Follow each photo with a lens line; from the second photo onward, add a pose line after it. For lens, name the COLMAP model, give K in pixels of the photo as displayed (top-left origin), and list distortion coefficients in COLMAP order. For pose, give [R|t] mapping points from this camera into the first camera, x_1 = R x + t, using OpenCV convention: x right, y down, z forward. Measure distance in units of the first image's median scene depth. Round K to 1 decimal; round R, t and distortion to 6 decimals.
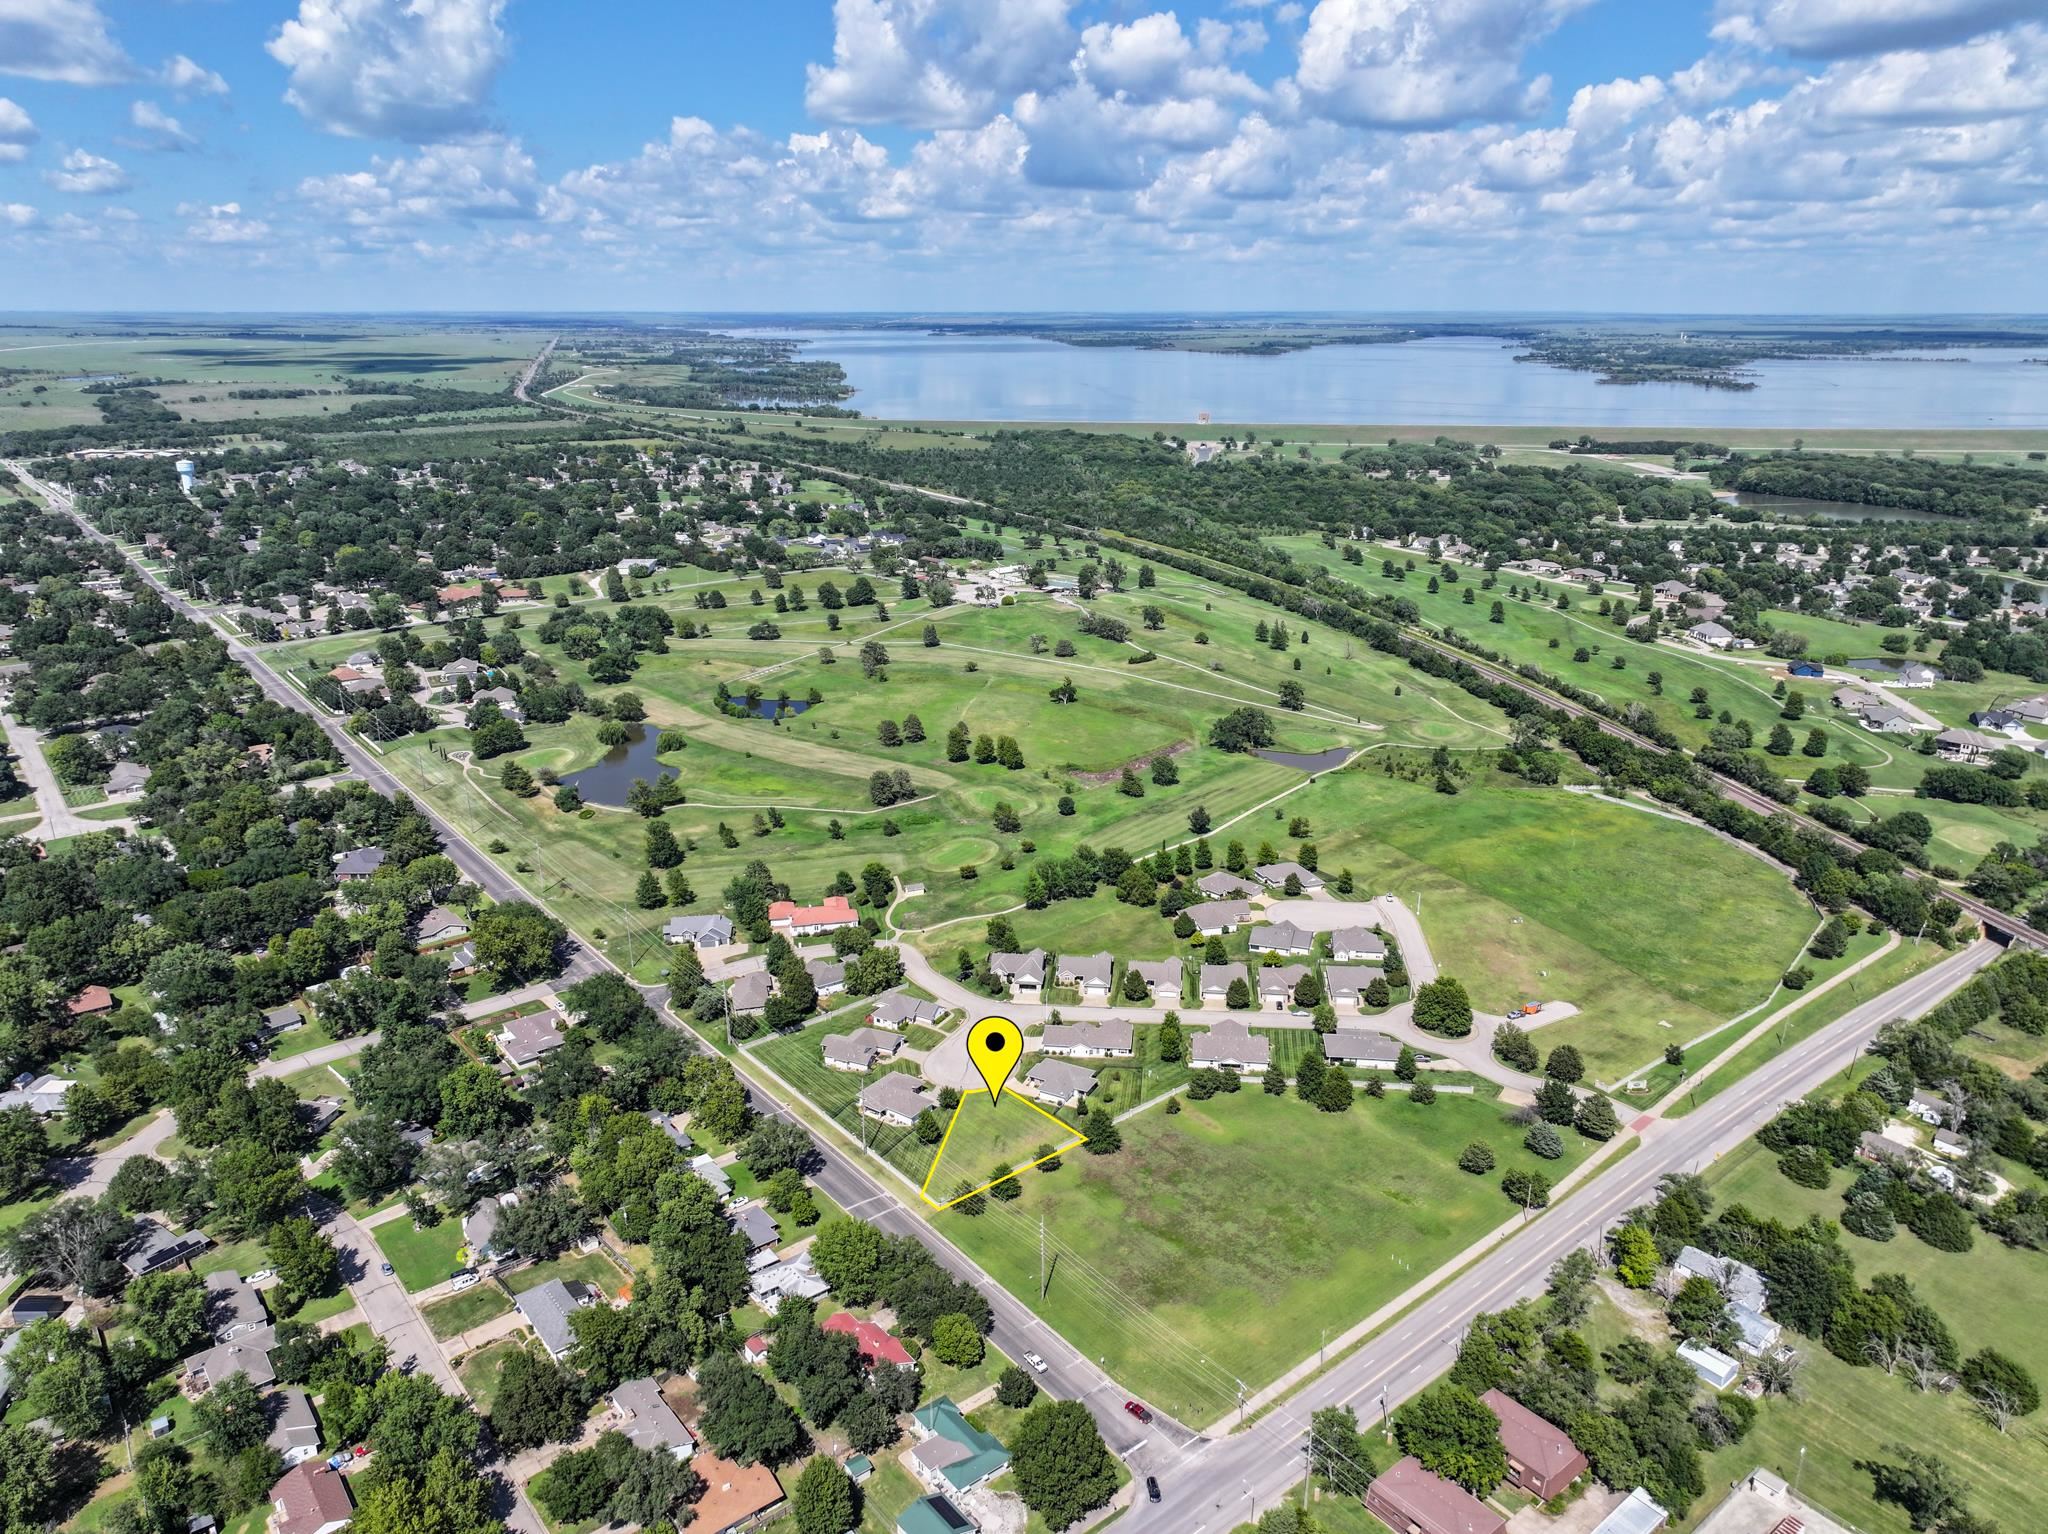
lens RADIAL K [[1438.3, 0, 1030.5], [0, 1438.3, 765.7], [0, 0, 1]] dist [0.006469, 0.004929]
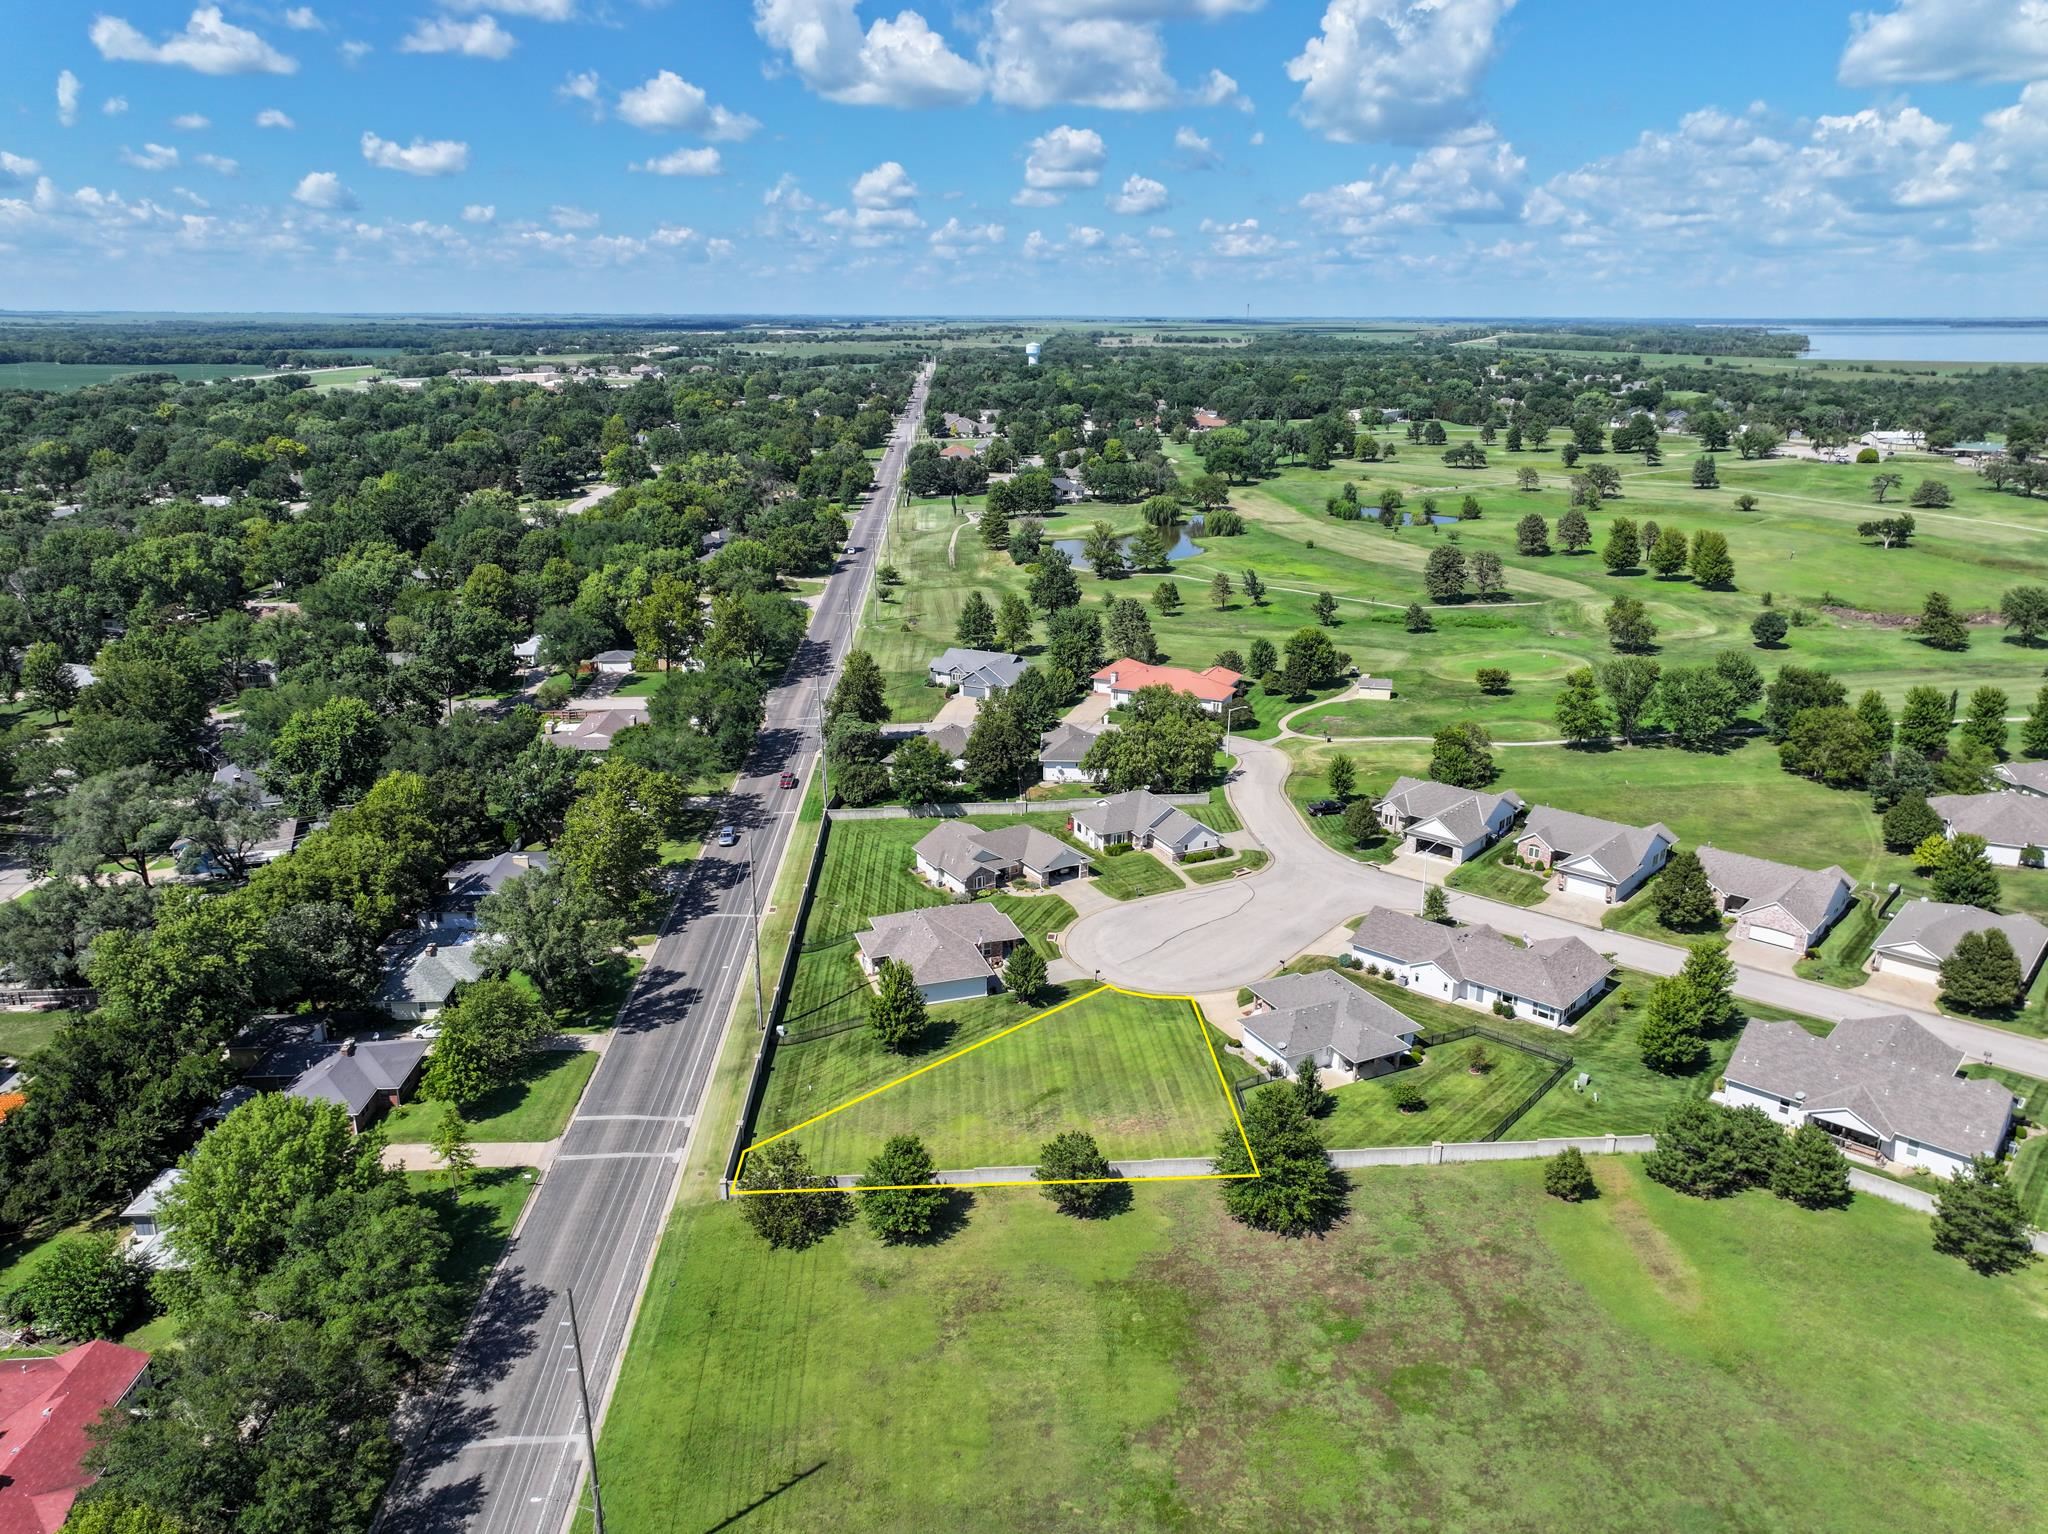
lens RADIAL K [[1438.3, 0, 1030.5], [0, 1438.3, 765.7], [0, 0, 1]] dist [0.006469, 0.004929]
pose [[0.811794, 0.176925, -0.556496, 0.140522], [-0.181723, 0.982217, 0.047183, 0.131957], [0.554948, 0.062825, 0.829509, 0.568369]]
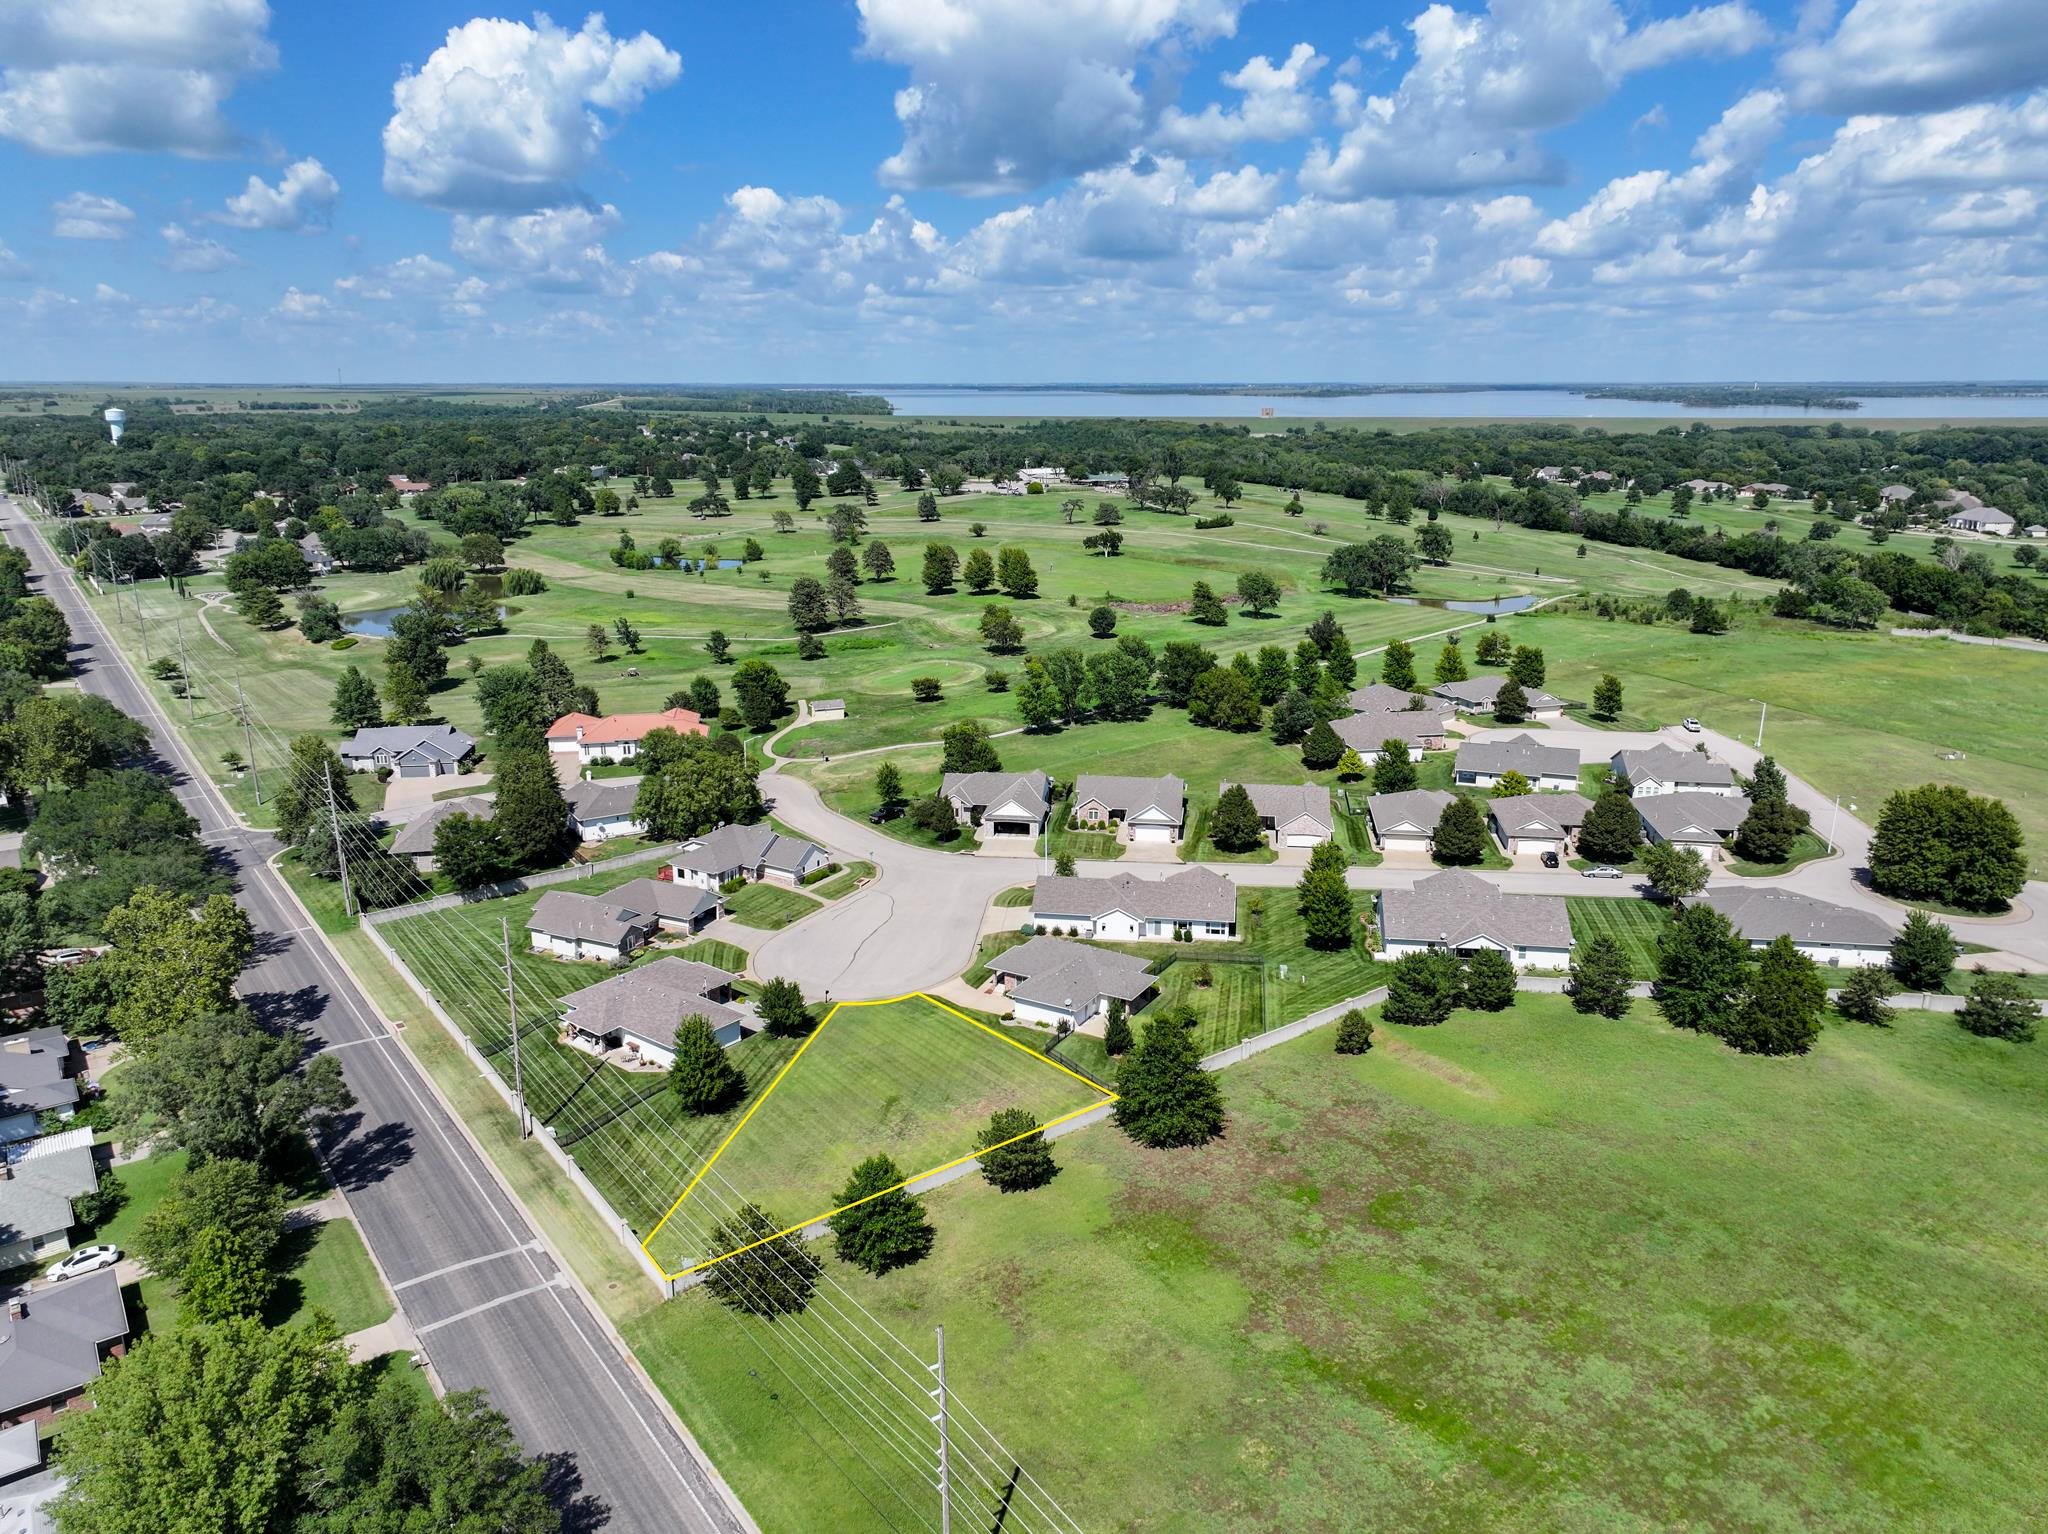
lens RADIAL K [[1438.3, 0, 1030.5], [0, 1438.3, 765.7], [0, 0, 1]] dist [0.006469, 0.004929]
pose [[0.999364, 0.007833, -0.034792, 0.021430], [-0.009585, 0.998678, -0.050502, 0.158888], [0.034351, 0.050804, 0.998118, 0.521515]]
